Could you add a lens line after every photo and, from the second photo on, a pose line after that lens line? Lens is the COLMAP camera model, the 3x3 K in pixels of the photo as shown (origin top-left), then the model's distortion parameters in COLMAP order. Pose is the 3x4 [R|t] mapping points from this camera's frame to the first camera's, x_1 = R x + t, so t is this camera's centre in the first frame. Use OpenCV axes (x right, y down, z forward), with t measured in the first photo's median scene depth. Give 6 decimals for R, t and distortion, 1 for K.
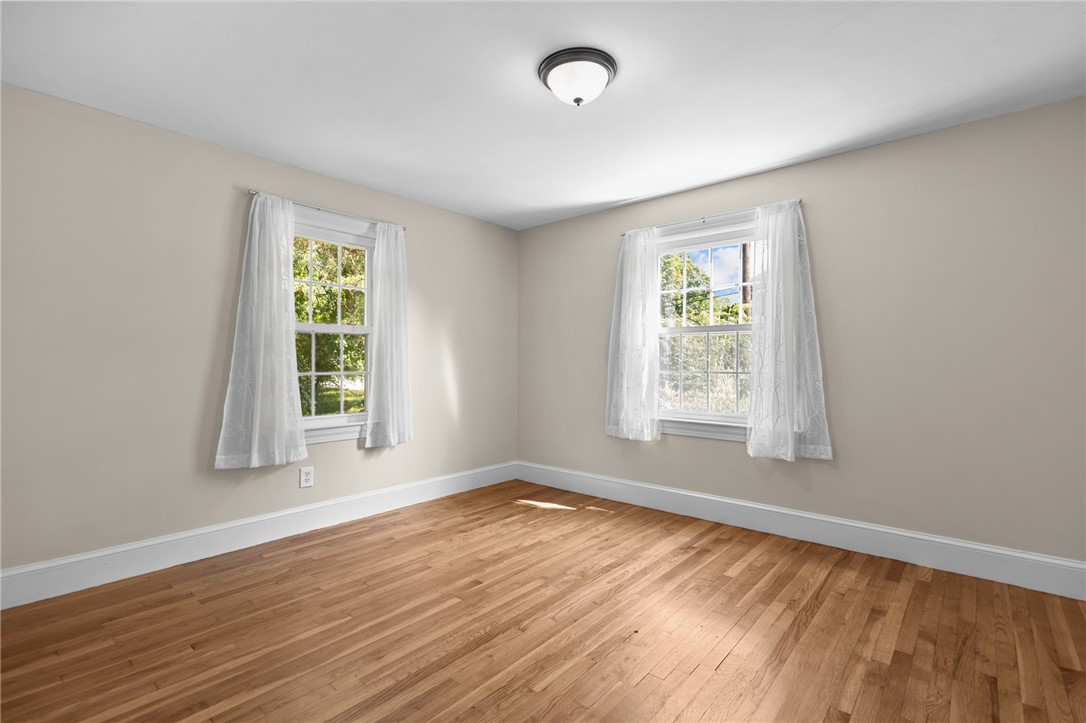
lens RADIAL K [[500.8, 0, 529.9], [0, 500.8, 361.3], [0, 0, 1]] dist [0.007924, -0.002049]
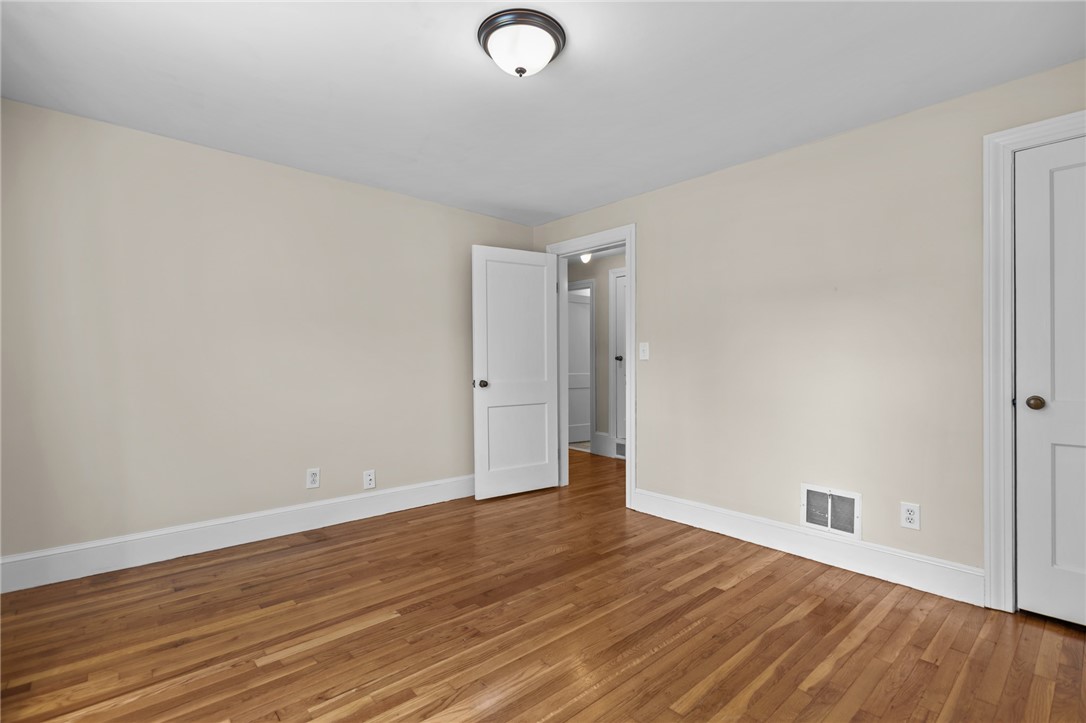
lens RADIAL K [[500.8, 0, 535.8], [0, 500.8, 363.8], [0, 0, 1]] dist [0.007924, -0.002049]
pose [[-0.993230, -0.003762, 0.116104, -0.024735], [-0.004091, 0.999988, -0.002593, 0.004476], [-0.116093, -0.003050, -0.993234, 1.301726]]
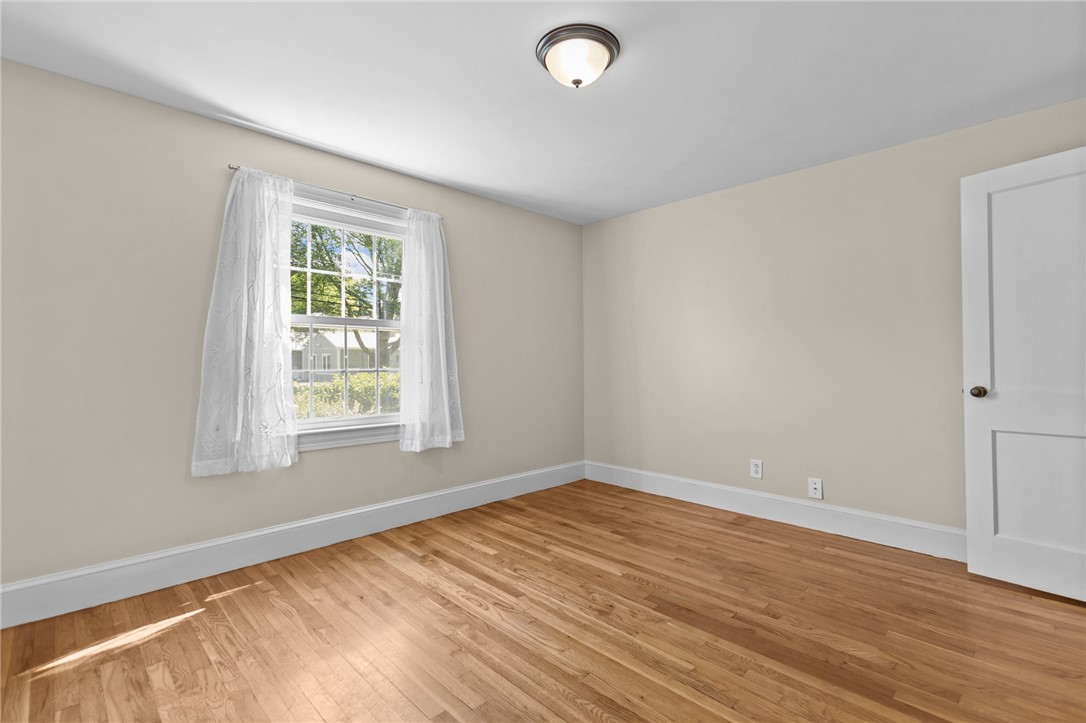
lens RADIAL K [[500.8, 0, 560.5], [0, 500.8, 359.0], [0, 0, 1]] dist [0.007924, -0.002049]
pose [[0.048033, 0.000956, 0.998845, -0.588798], [-0.000774, 0.999999, -0.000920, 0.000621], [-0.998845, -0.000729, 0.048034, 0.677658]]
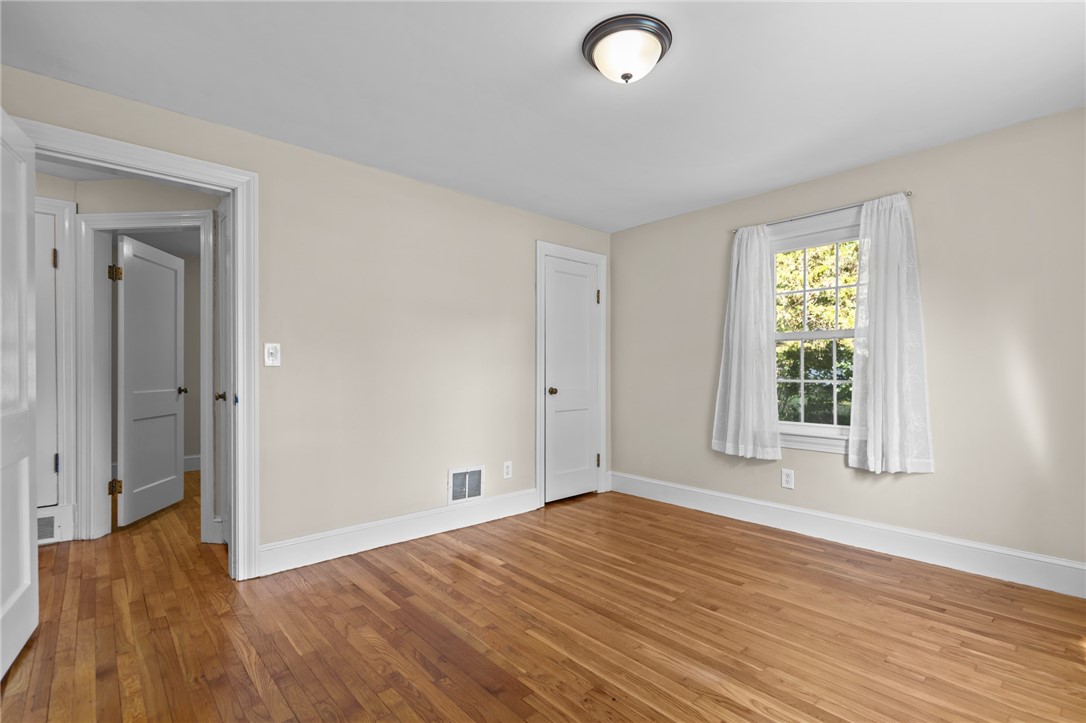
lens RADIAL K [[500.8, 0, 558.3], [0, 500.8, 371.2], [0, 0, 1]] dist [0.007924, -0.002049]
pose [[-0.098829, 0.002129, -0.995102, 0.692291], [0.004556, 0.999988, 0.001687, 0.000872], [0.995094, -0.004367, -0.098838, 0.664215]]
